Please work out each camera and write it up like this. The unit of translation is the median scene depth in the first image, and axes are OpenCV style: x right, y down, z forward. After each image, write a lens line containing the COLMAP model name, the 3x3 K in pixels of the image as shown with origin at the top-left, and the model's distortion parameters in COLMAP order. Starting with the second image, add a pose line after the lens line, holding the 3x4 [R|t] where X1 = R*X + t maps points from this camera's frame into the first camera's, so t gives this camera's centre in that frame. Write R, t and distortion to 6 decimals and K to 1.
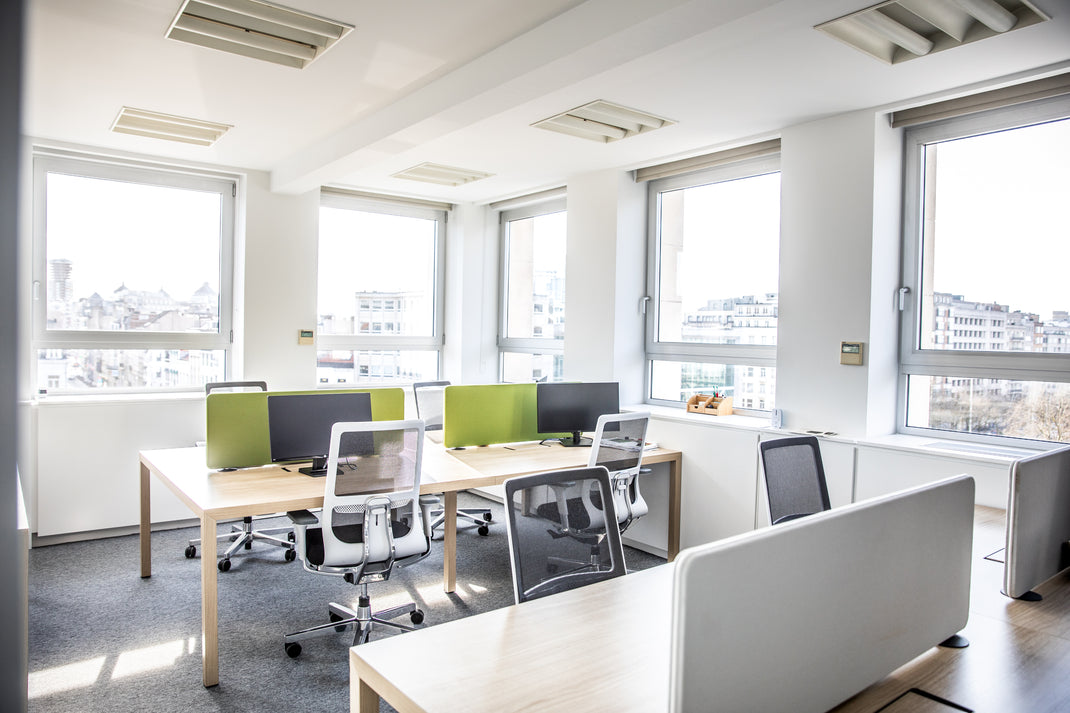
lens RADIAL K [[721.6, 0, 535.0], [0, 721.6, 356.5], [0, 0, 1]] dist [-0.075530, -0.000155]
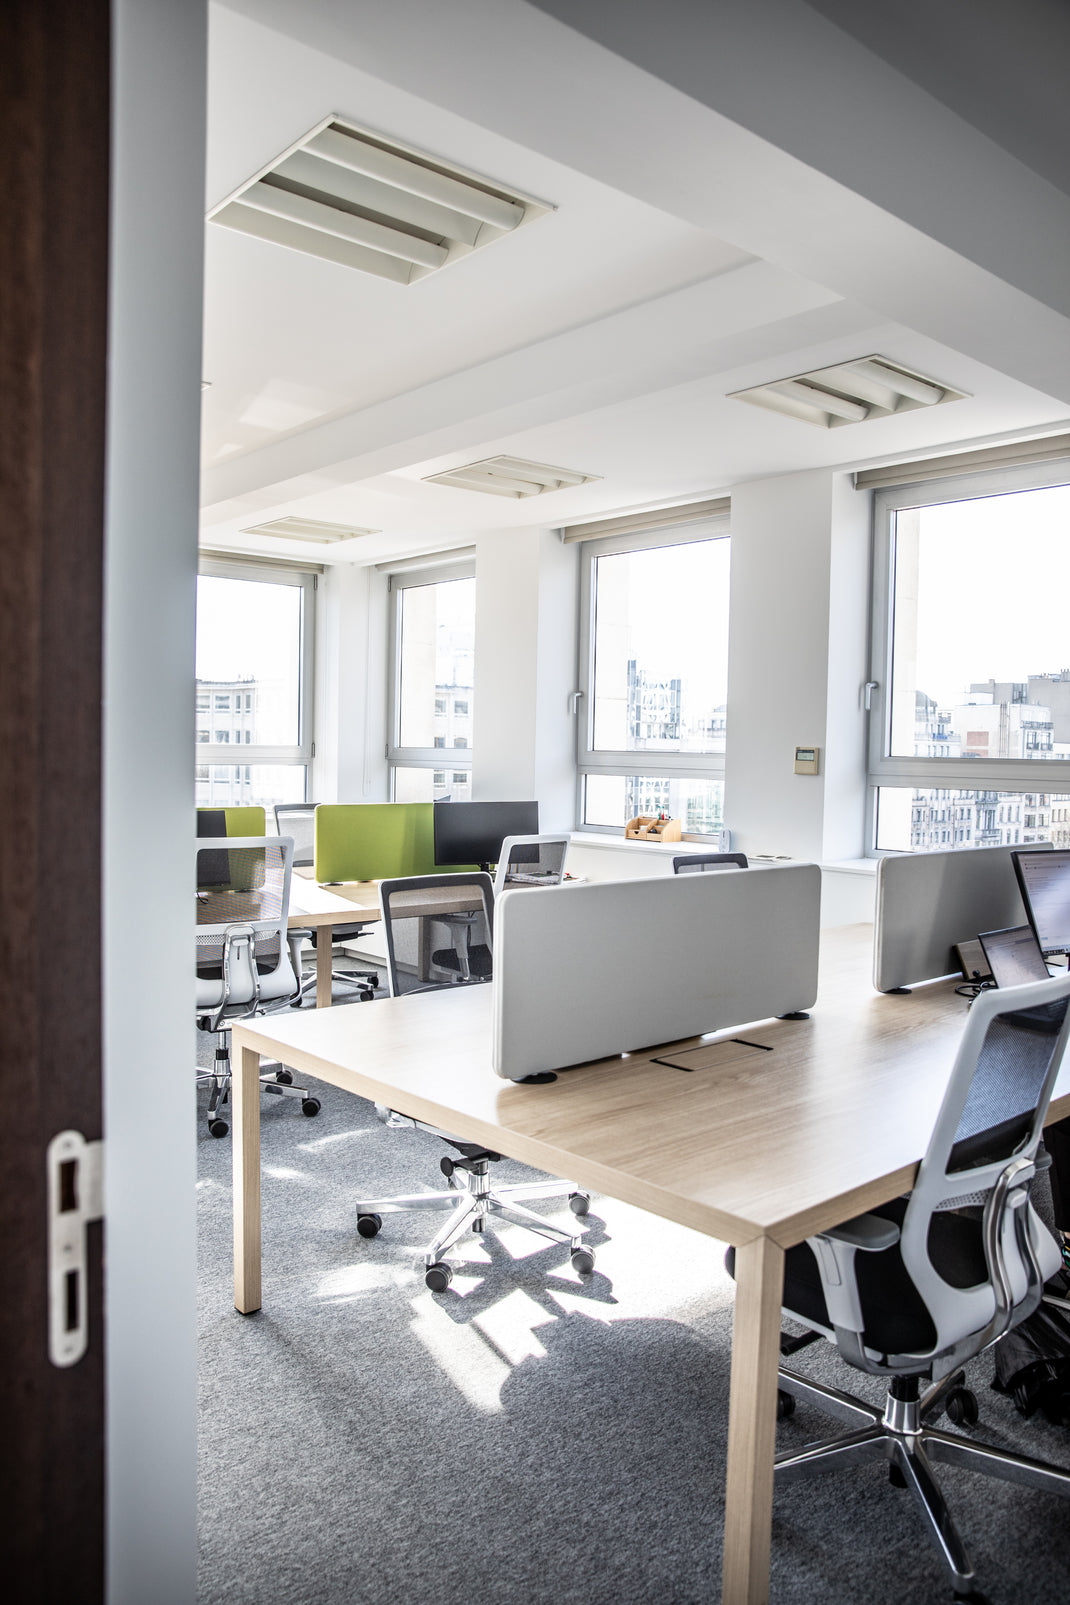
lens RADIAL K [[1145.2, 0, 535.0], [0, 1145.2, 802.5], [0, 0, 1]] dist [-0.052502, 0.000129]
pose [[0.997672, -0.004446, 0.068049, 0.030604], [0.003374, 0.999869, 0.015852, 0.019515], [-0.068110, -0.015585, 0.997556, -0.281462]]
